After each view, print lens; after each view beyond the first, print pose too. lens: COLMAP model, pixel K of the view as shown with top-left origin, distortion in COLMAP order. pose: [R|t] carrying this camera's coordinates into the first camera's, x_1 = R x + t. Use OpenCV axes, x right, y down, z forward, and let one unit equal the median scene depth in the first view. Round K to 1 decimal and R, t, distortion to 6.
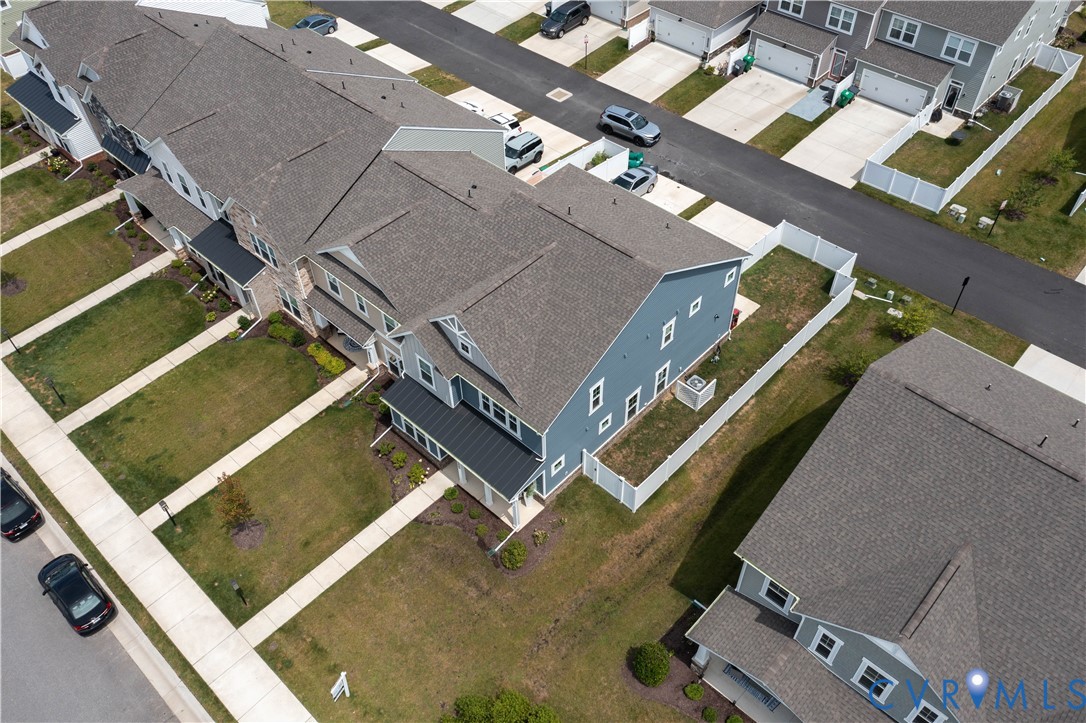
lens RADIAL K [[858.9, 0, 546.4], [0, 858.9, 364.0], [0, 0, 1]] dist [0.001433, 0.002968]
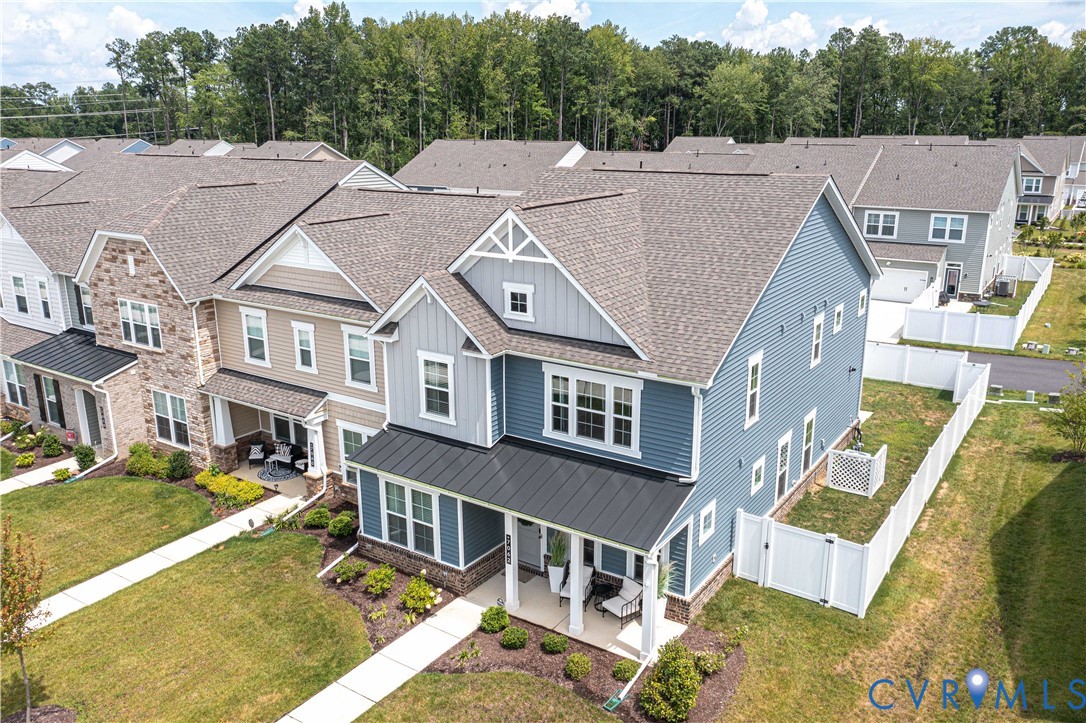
lens RADIAL K [[858.9, 0, 544.1], [0, 858.9, 366.1], [0, 0, 1]] dist [0.001433, 0.002968]
pose [[0.986694, -0.033203, 0.159164, -0.142917], [0.111046, 0.852660, -0.510529, 0.256273], [-0.118761, 0.521410, 0.845001, 0.466543]]
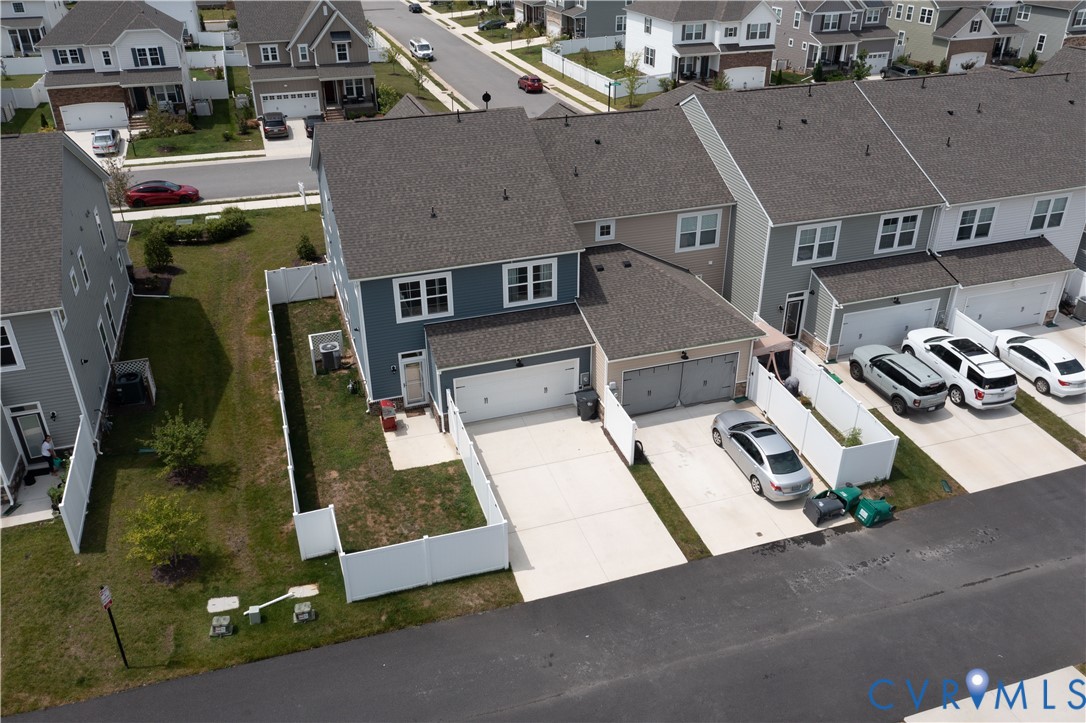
lens RADIAL K [[858.9, 0, 544.9], [0, 858.9, 358.0], [0, 0, 1]] dist [0.001433, 0.002968]
pose [[-0.478365, 0.432490, -0.764277, 0.719285], [-0.630786, 0.436278, 0.641694, -0.644834], [0.610963, 0.789059, 0.064108, 1.083268]]
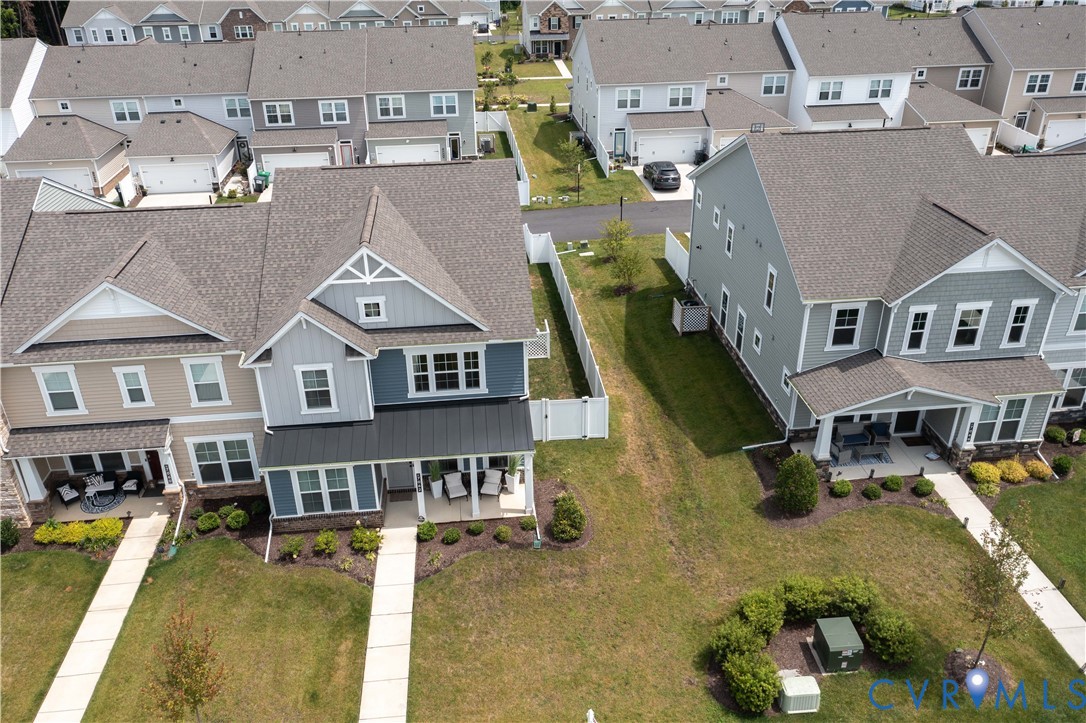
lens RADIAL K [[858.9, 0, 544.8], [0, 858.9, 359.6], [0, 0, 1]] dist [0.001433, 0.002968]
pose [[0.650460, -0.348279, 0.674984, -0.432272], [0.557144, 0.822779, -0.112362, 0.153534], [-0.516230, 0.449150, 0.729226, 0.345765]]
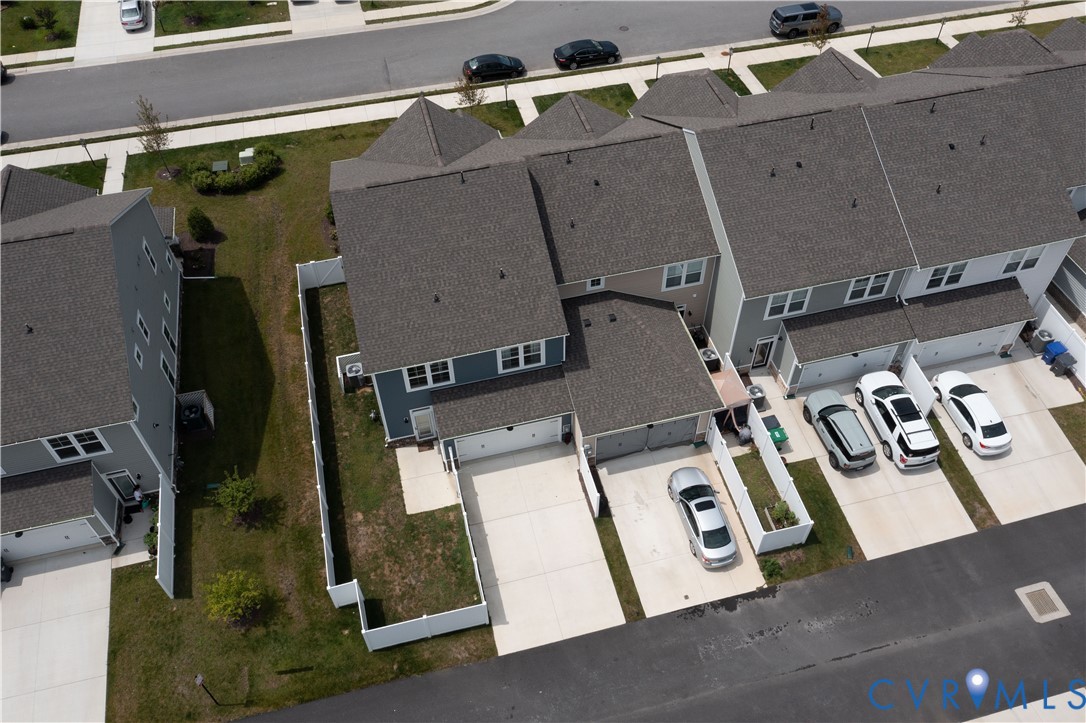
lens RADIAL K [[858.9, 0, 546.1], [0, 858.9, 360.3], [0, 0, 1]] dist [0.001433, 0.002968]
pose [[-0.539448, 0.647384, -0.538415, 0.577299], [-0.599118, 0.154197, 0.785672, -0.881081], [0.591653, 0.746403, 0.304679, 0.822942]]
